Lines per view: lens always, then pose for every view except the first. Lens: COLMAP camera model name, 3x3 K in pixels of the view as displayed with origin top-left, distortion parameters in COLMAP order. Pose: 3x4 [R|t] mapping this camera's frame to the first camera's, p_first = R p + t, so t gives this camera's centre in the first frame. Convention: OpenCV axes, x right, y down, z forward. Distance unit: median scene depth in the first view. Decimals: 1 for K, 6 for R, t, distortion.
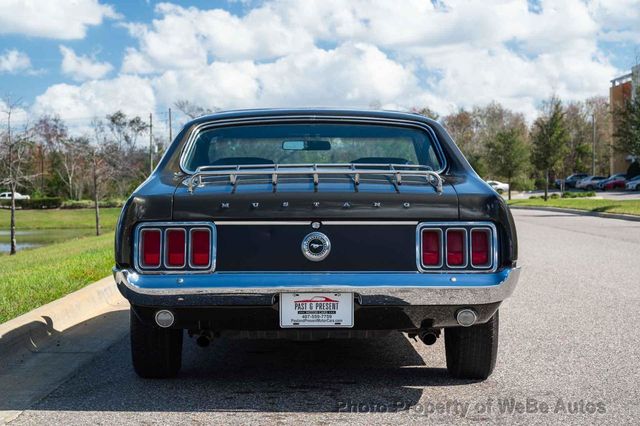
lens RADIAL K [[1300.4, 0, 320.0], [0, 1300.4, 213.0], [0, 0, 1]] dist [0.015109, 0.083390]
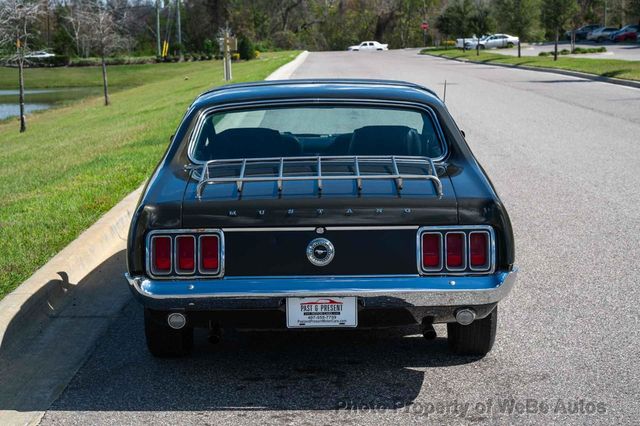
lens RADIAL K [[1300.4, 0, 320.0], [0, 1300.4, 213.0], [0, 0, 1]] dist [0.015109, 0.083390]
pose [[0.999916, -0.010257, -0.007961, 0.004993], [0.011096, 0.993461, 0.113630, -0.120246], [0.006743, -0.113709, 0.993491, -0.028846]]
